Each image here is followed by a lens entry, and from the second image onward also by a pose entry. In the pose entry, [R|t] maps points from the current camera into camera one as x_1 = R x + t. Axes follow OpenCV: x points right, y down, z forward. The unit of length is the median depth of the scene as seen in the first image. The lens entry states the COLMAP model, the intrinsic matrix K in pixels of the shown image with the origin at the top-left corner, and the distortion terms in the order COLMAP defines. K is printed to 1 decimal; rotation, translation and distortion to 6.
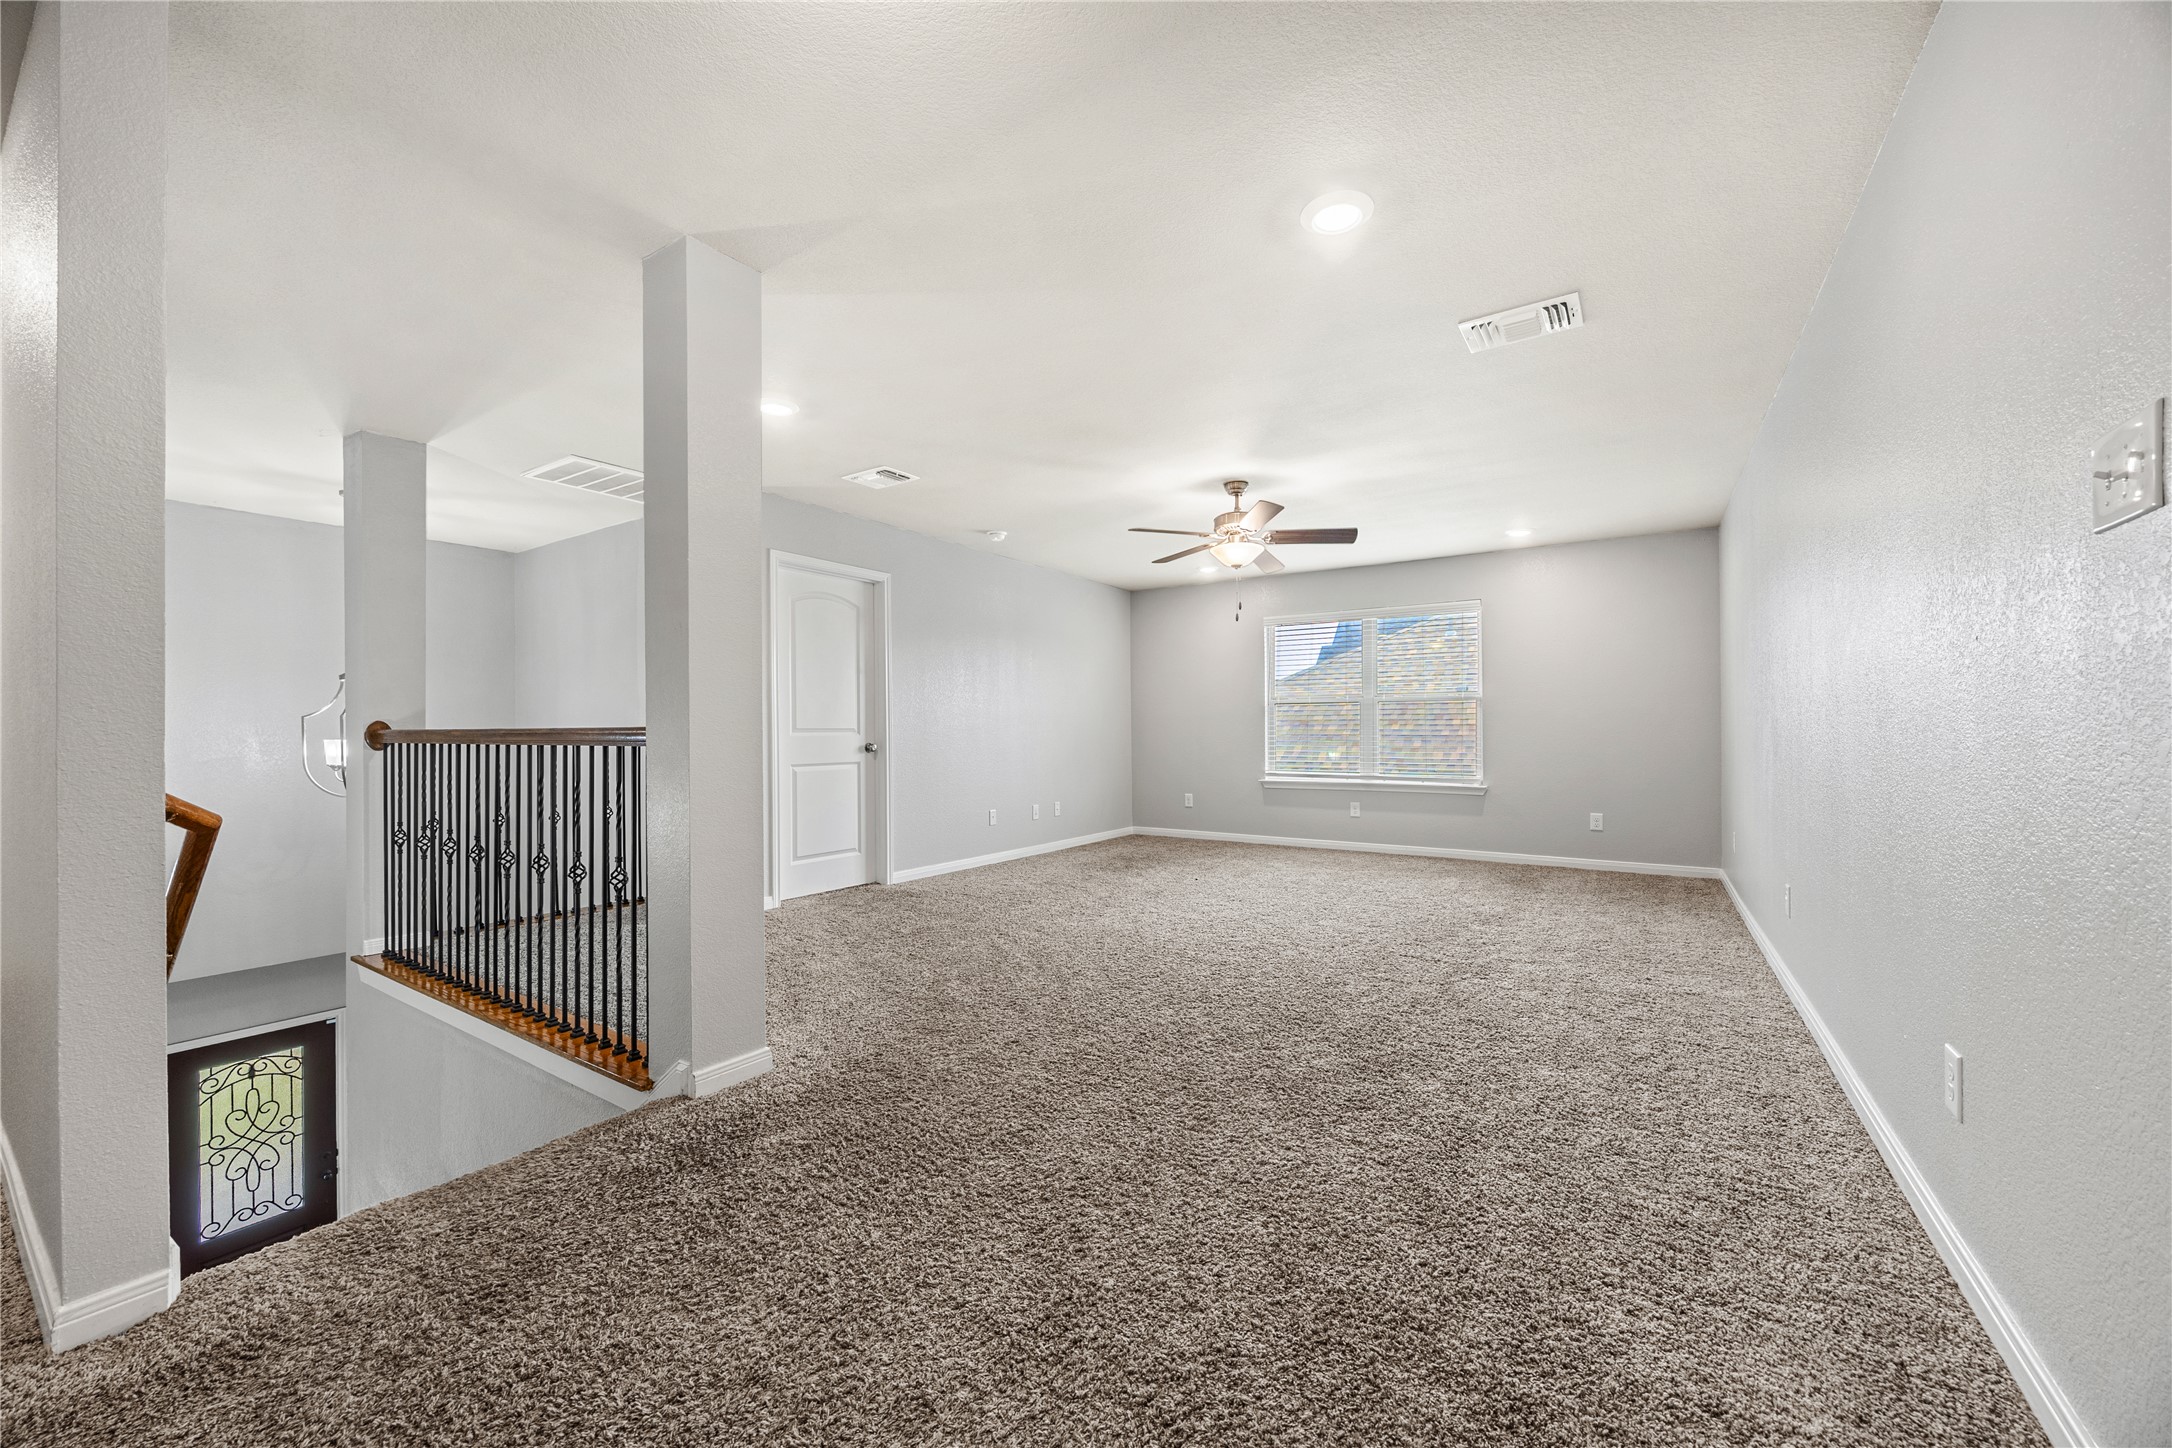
lens RADIAL K [[830.4, 0, 1086.0], [0, 830.4, 724.0], [0, 0, 1]] dist [-0.000461, 0.000019]
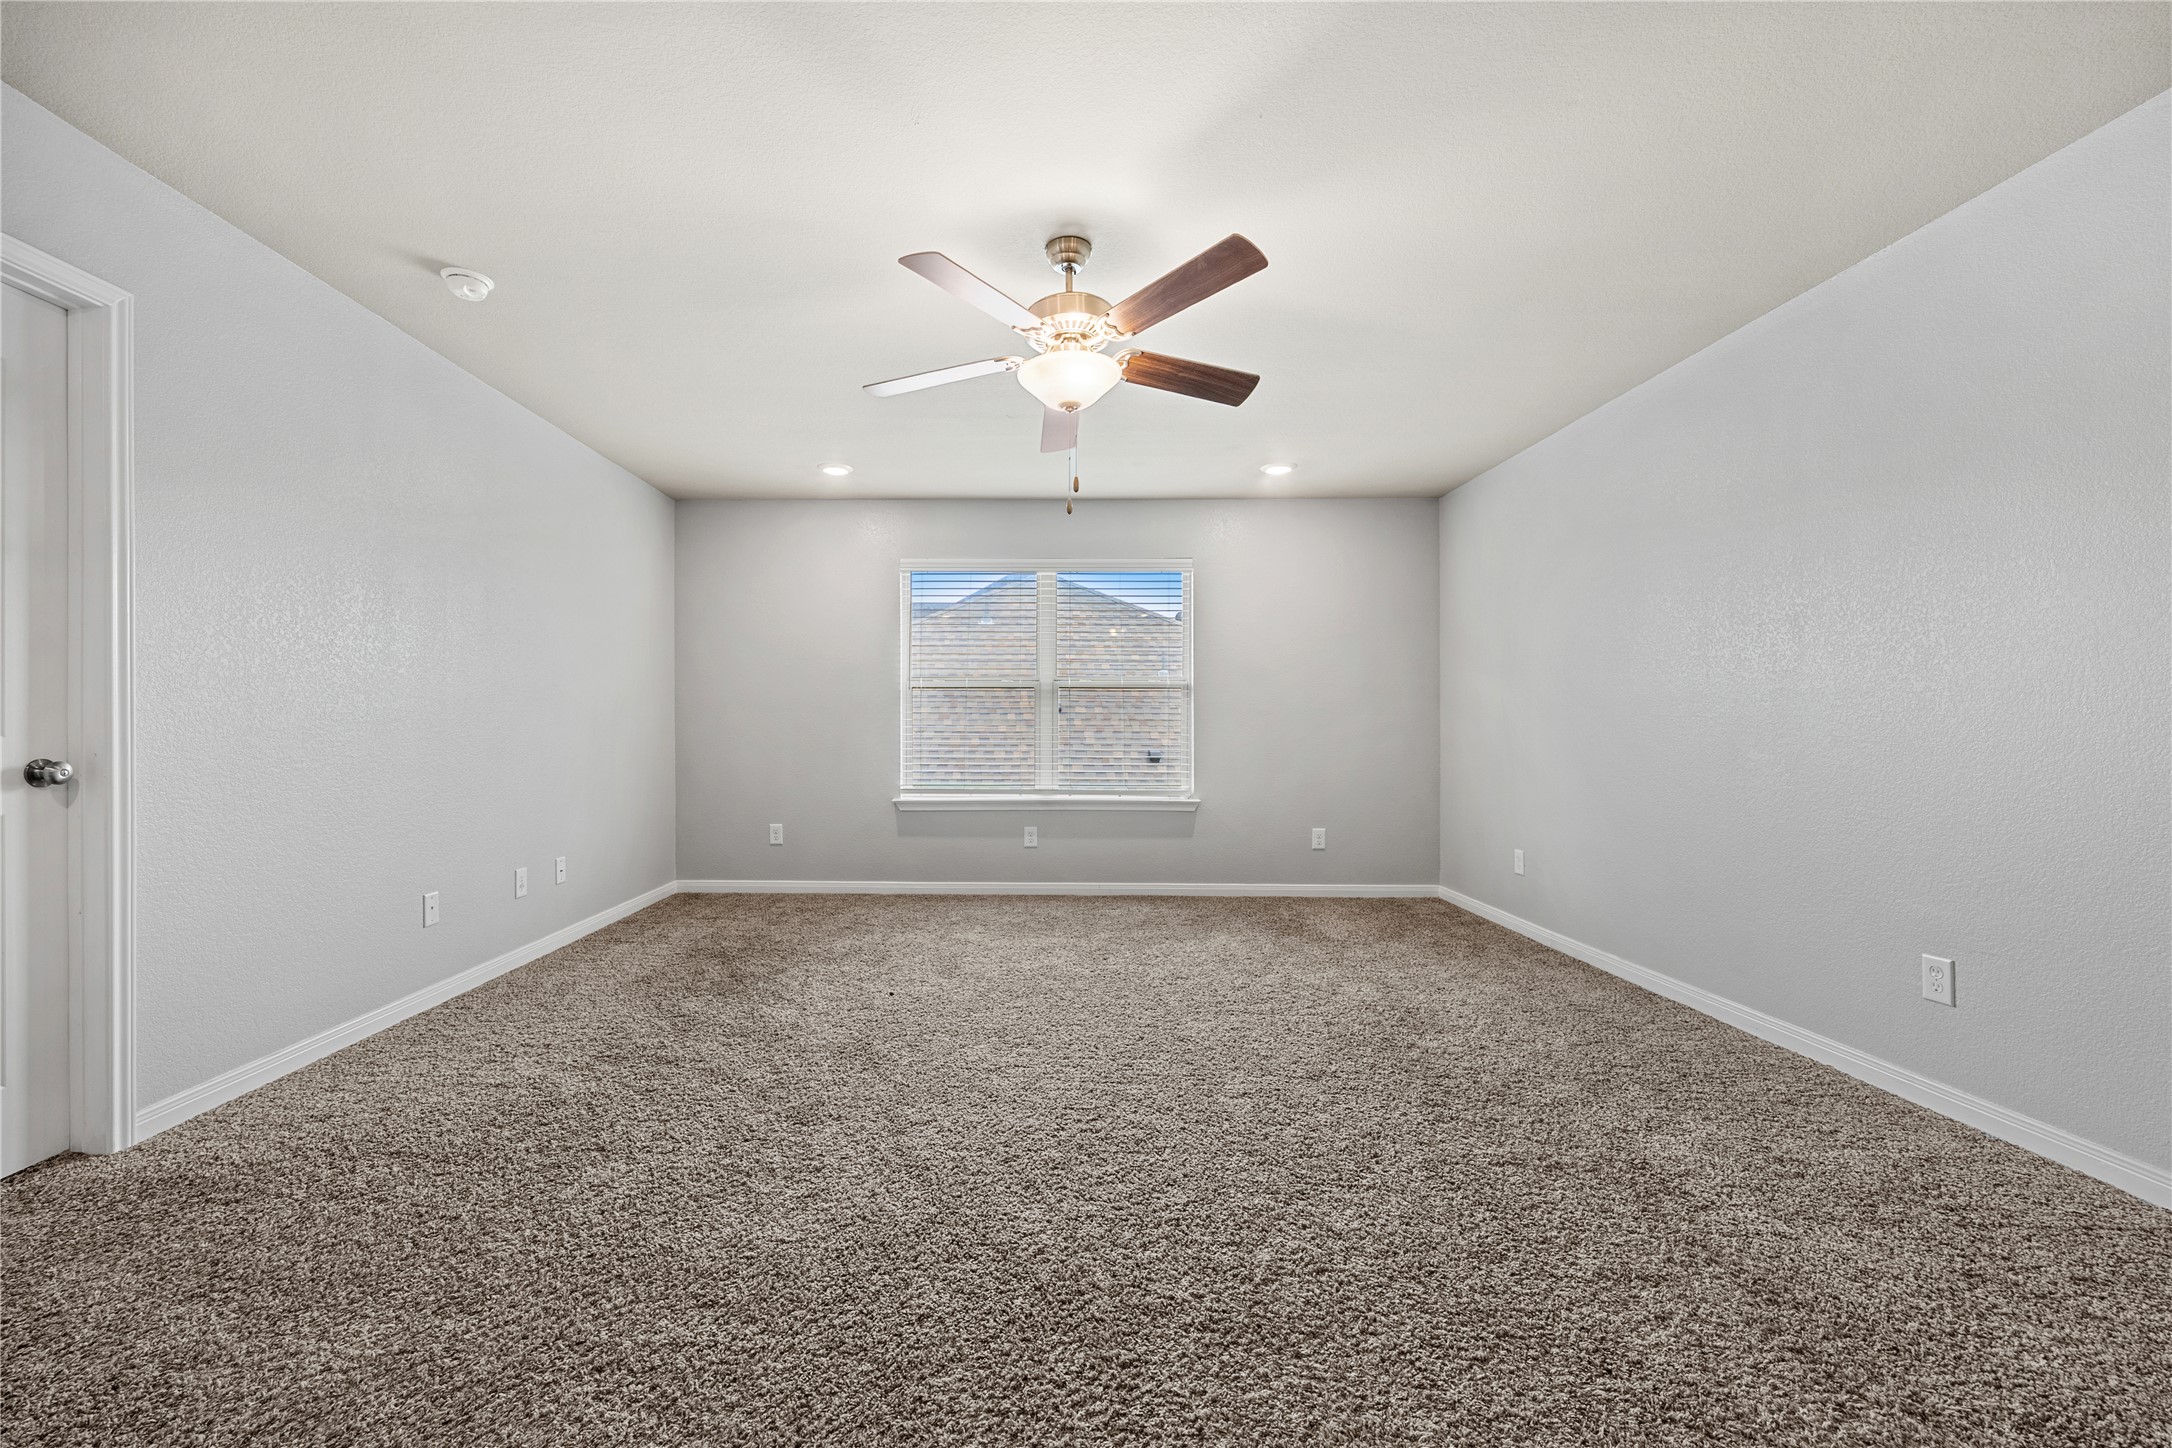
lens RADIAL K [[924.9, 0, 1078.7], [0, 924.9, 718.6], [0, 0, 1]] dist [-0.007787, 0.000016]
pose [[0.846635, 0.008019, 0.532113, -0.080657], [-0.008573, 0.999962, -0.001430, 0.002060], [-0.532105, -0.003351, 0.846672, 0.365853]]
